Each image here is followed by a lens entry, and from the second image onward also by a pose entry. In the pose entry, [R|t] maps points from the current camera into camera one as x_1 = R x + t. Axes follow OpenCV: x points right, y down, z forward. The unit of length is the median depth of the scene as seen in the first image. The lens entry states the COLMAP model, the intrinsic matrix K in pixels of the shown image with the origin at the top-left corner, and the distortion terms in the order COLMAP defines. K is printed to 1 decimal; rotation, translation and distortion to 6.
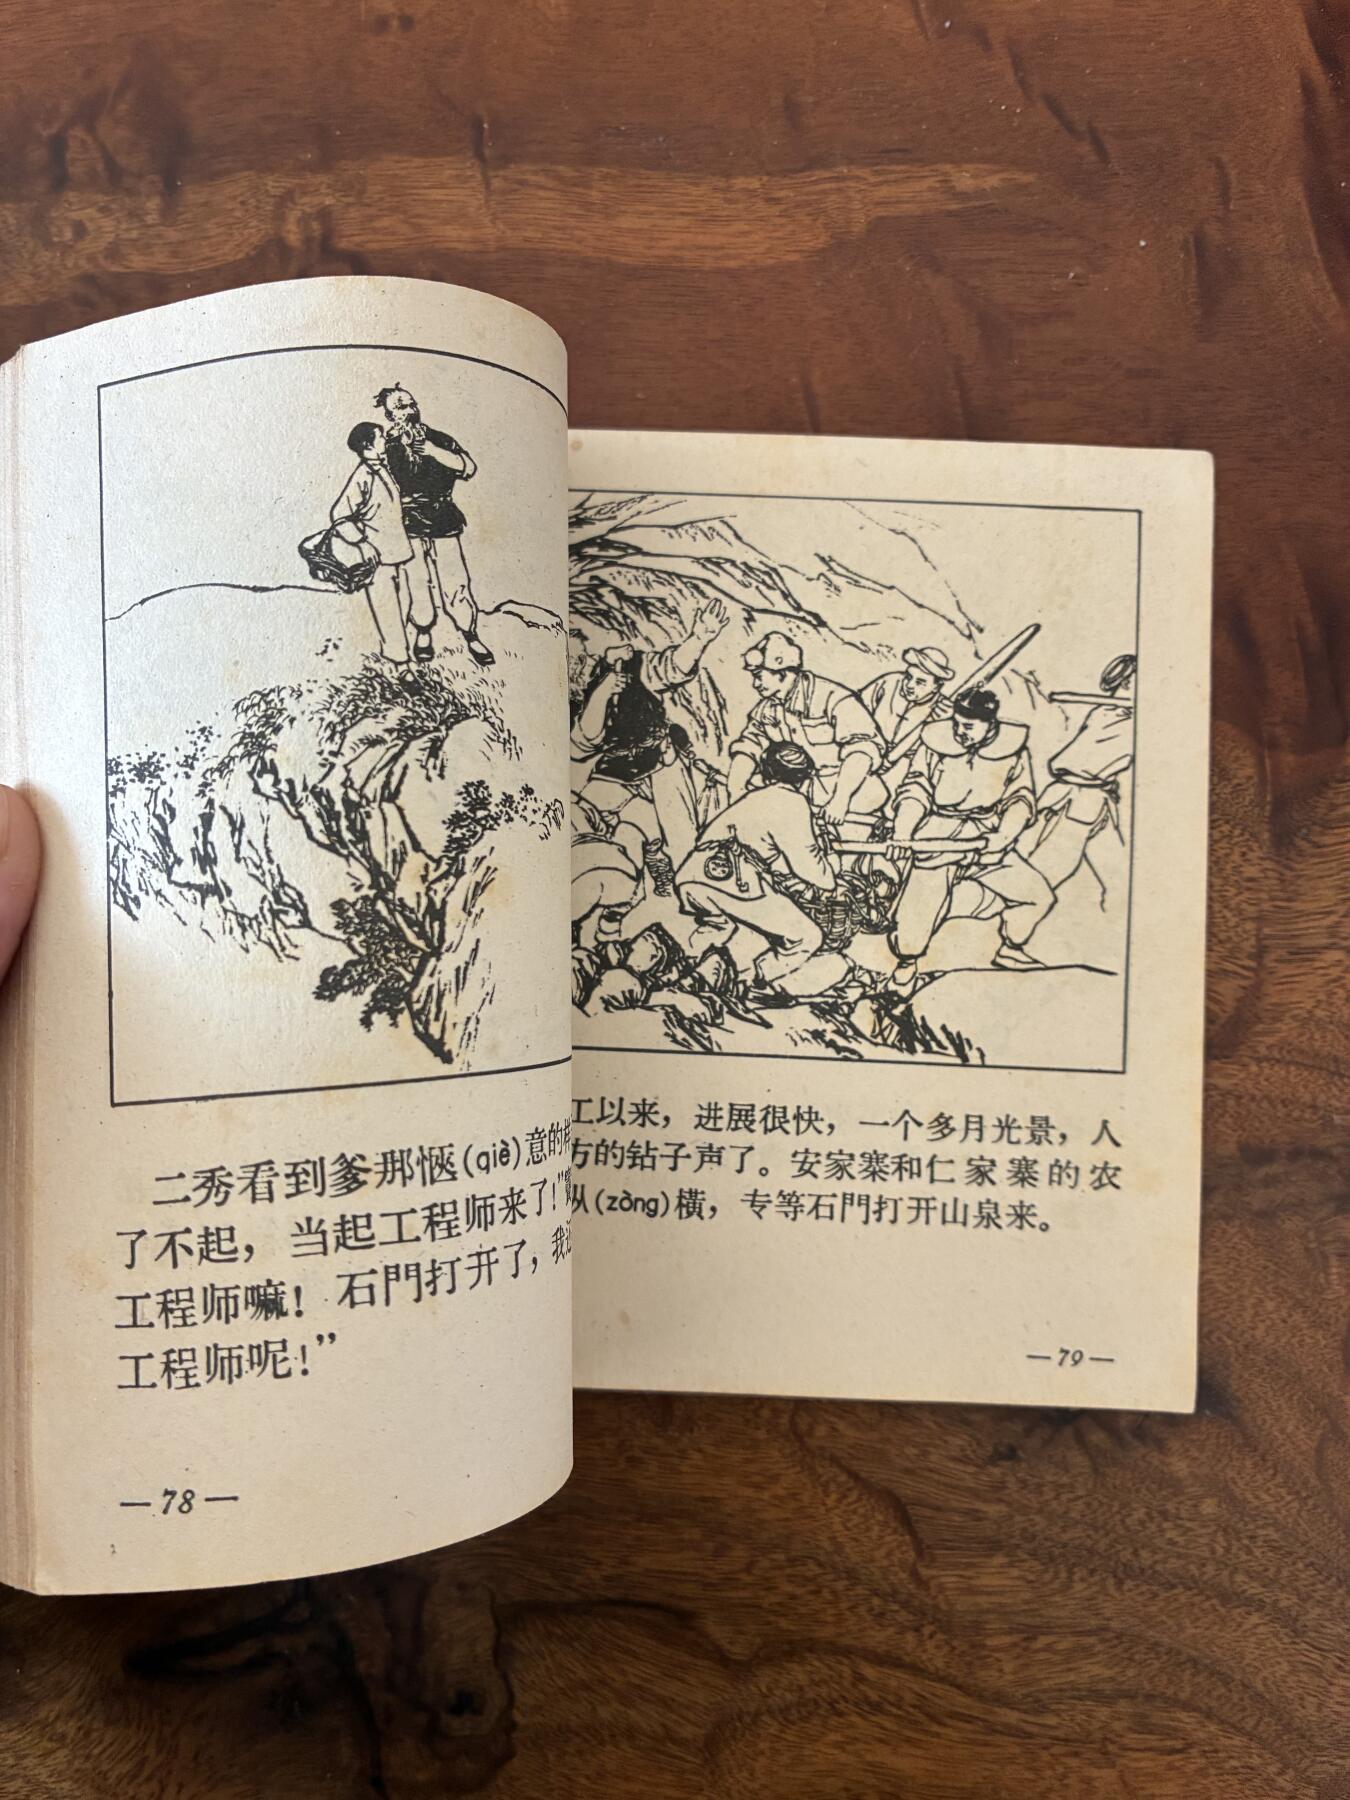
lens RADIAL K [[4343.1, 0, 486.7], [0, 4343.1, 1006.4], [0, 0, 1]] dist [0.099837, -1.306679]
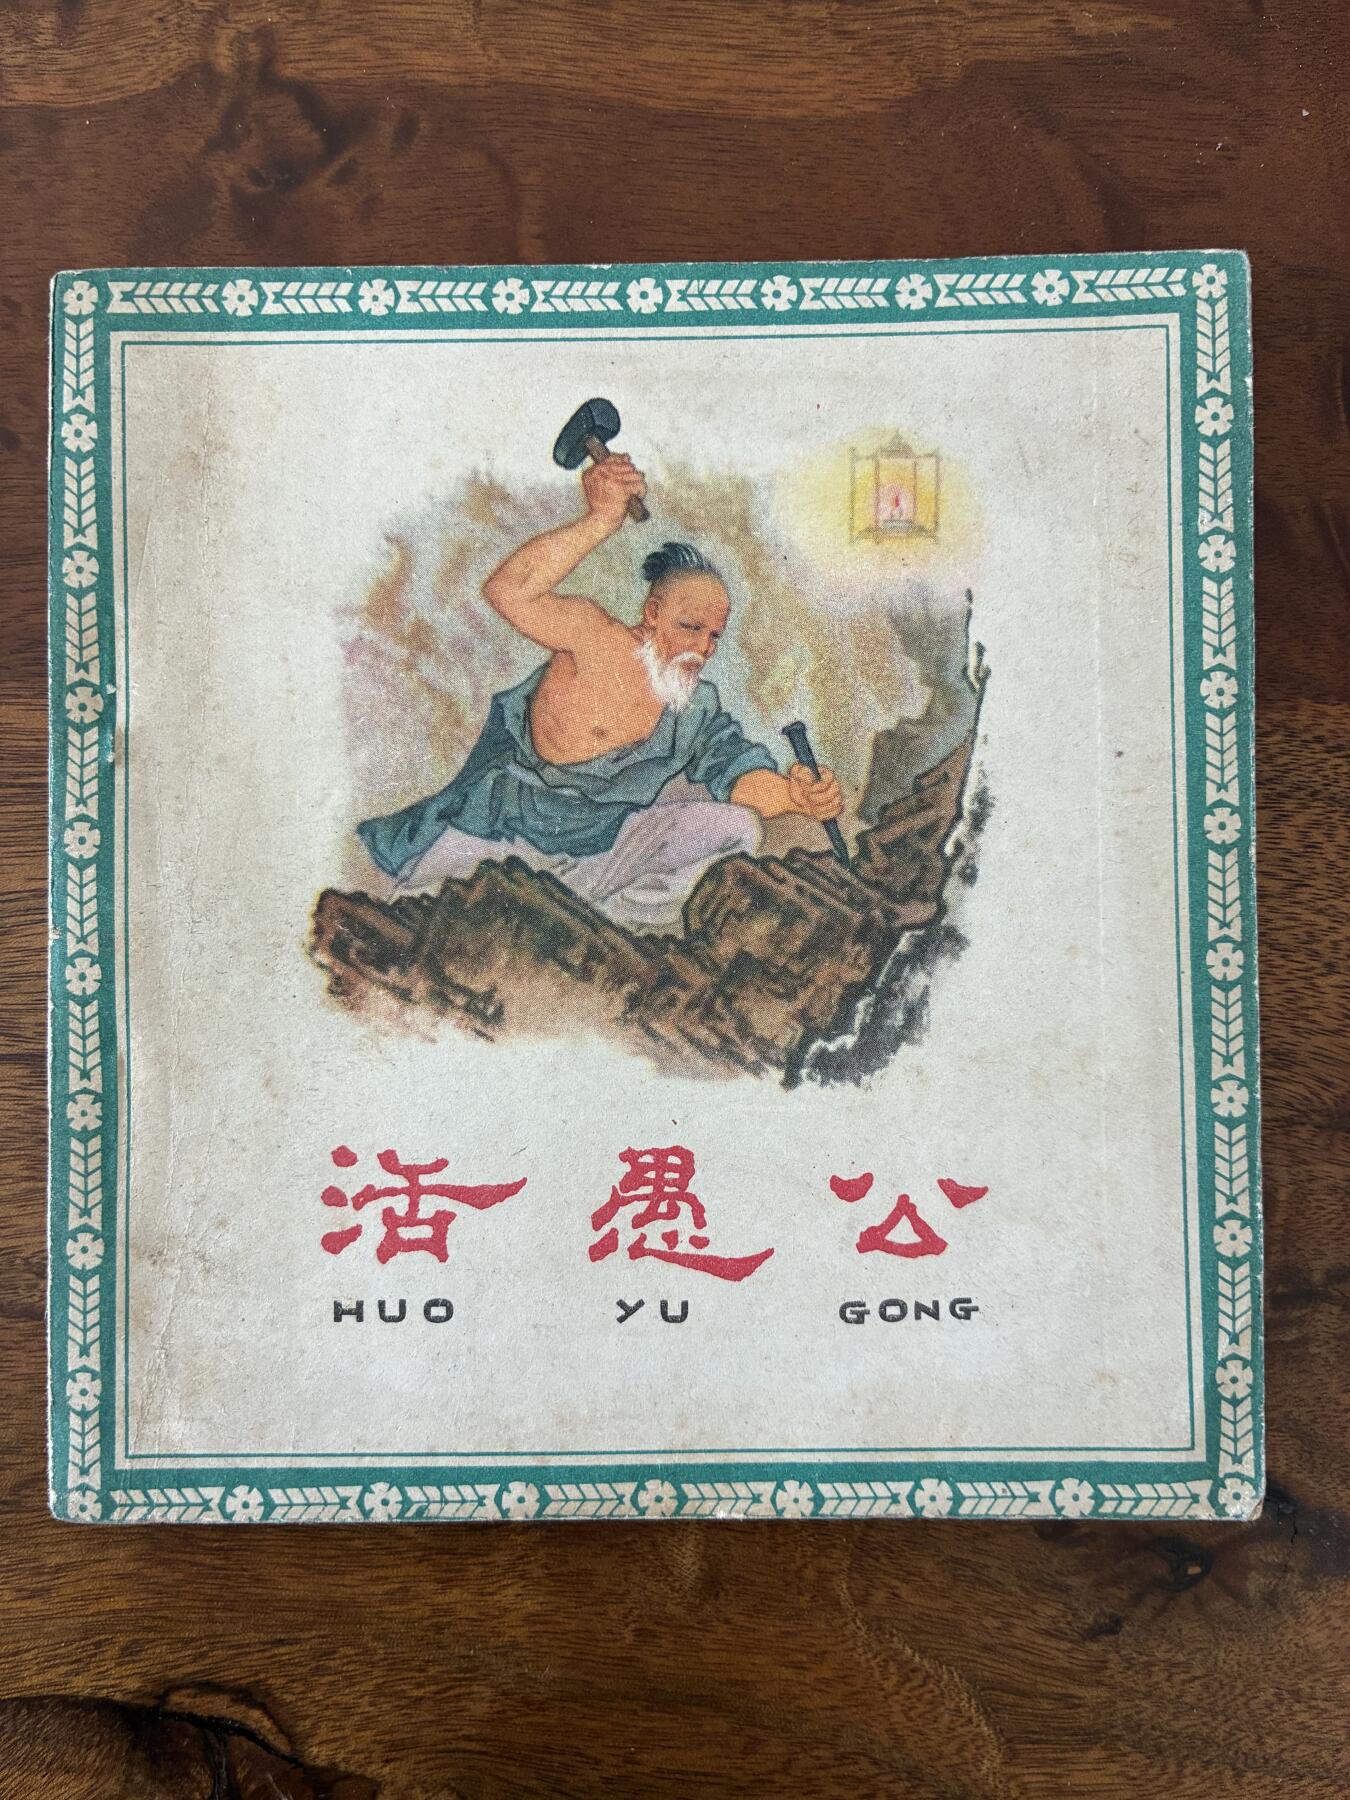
lens RADIAL K [[4218.9, 0, 666.8], [0, 4218.9, 808.4], [0, 0, 1]] dist [0.022531, -1.137967]
pose [[0.999303, 0.017336, 0.033068, 0.009915], [-0.015510, 0.998381, -0.054724, -0.003853], [-0.033963, 0.054173, 0.997954, 0.222234]]
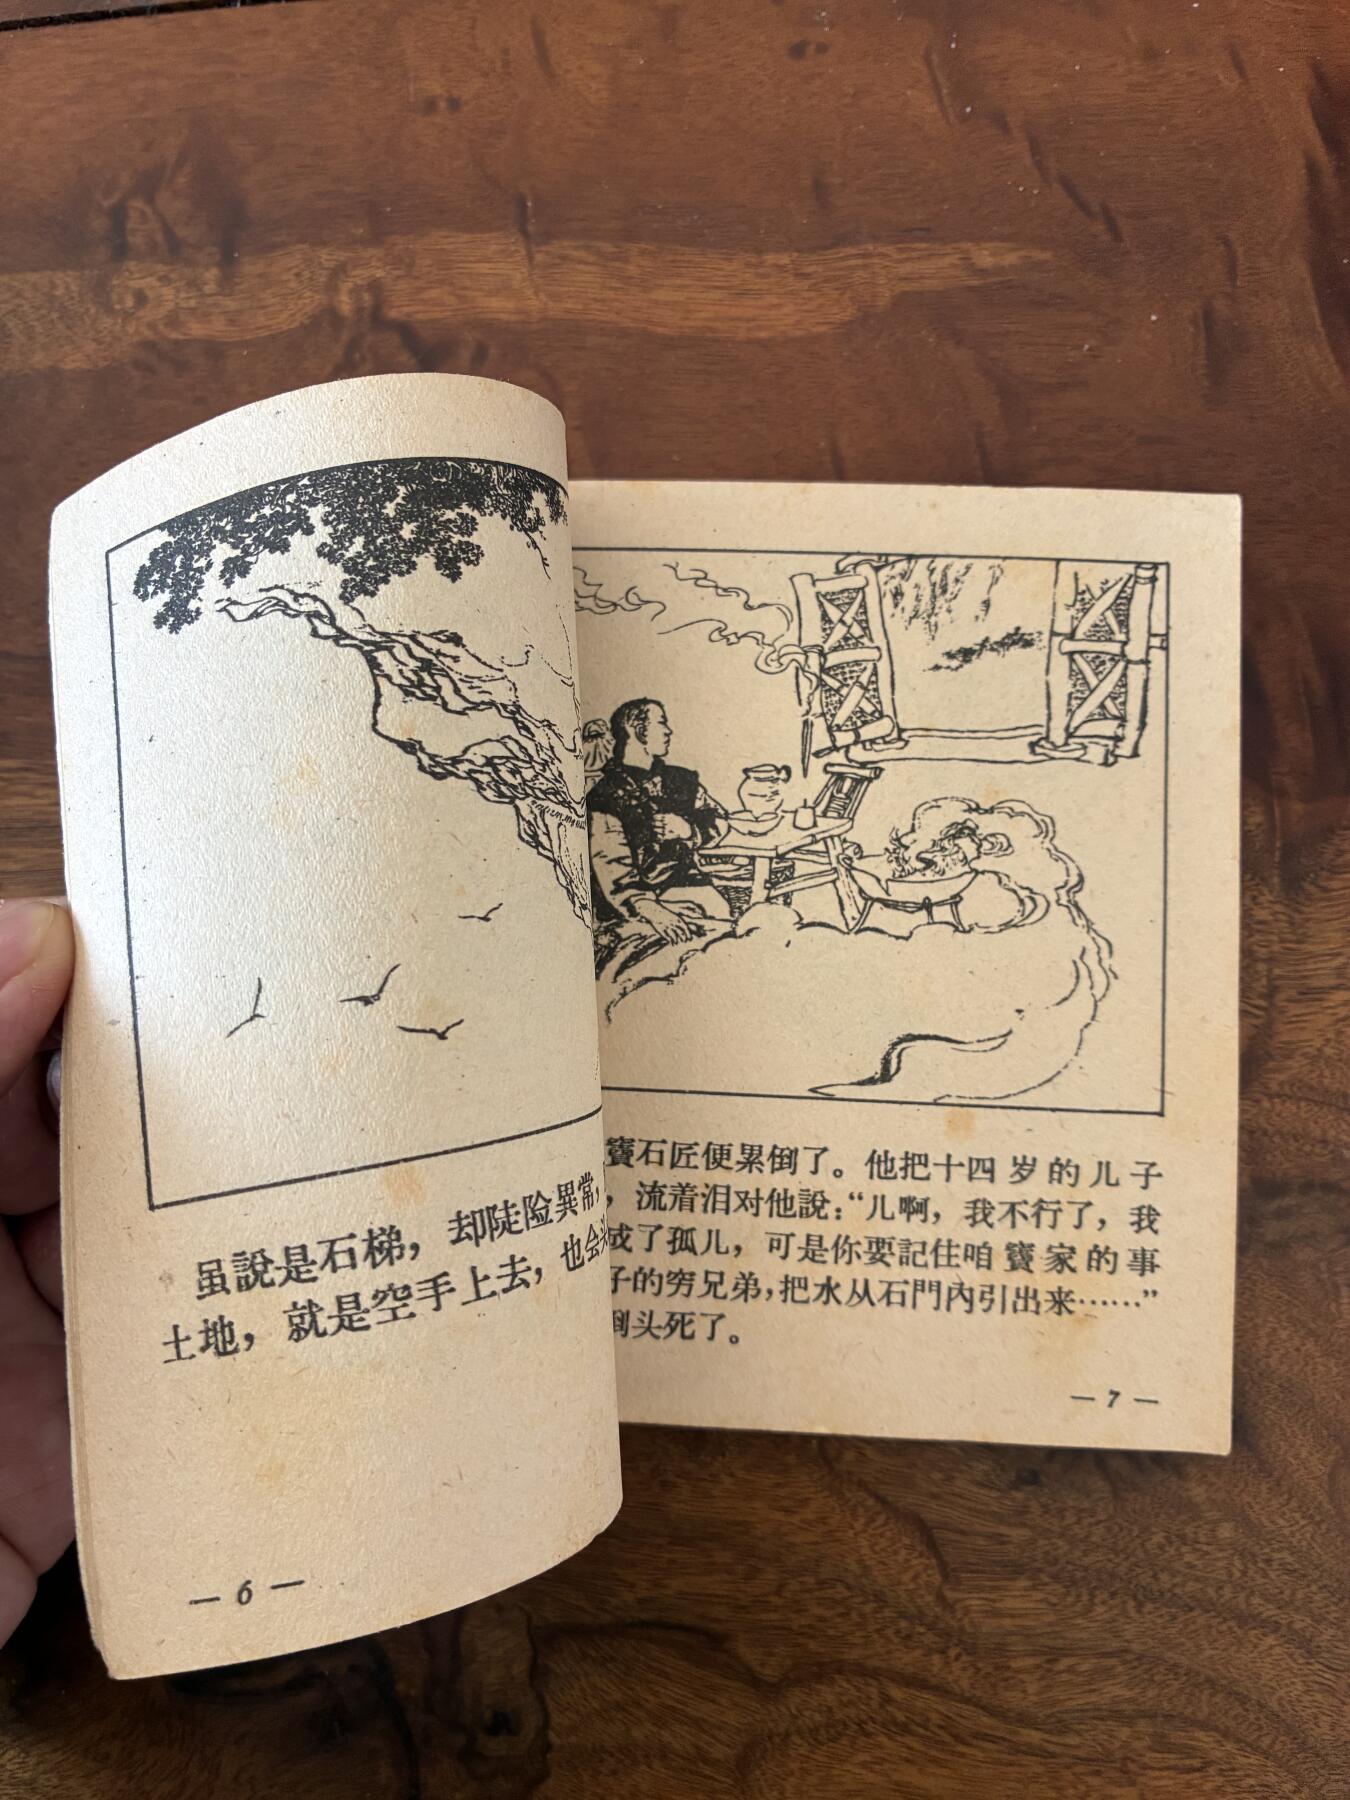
lens RADIAL K [[4275.9, 0, 618.7], [0, 4275.9, 903.6], [0, 0, 1]] dist [0.163271, -2.211088]
pose [[0.999750, 0.003736, 0.022033, -0.000421], [-0.003024, 0.999474, -0.032298, -0.000029], [-0.022142, 0.032223, 0.999235, -0.014907]]
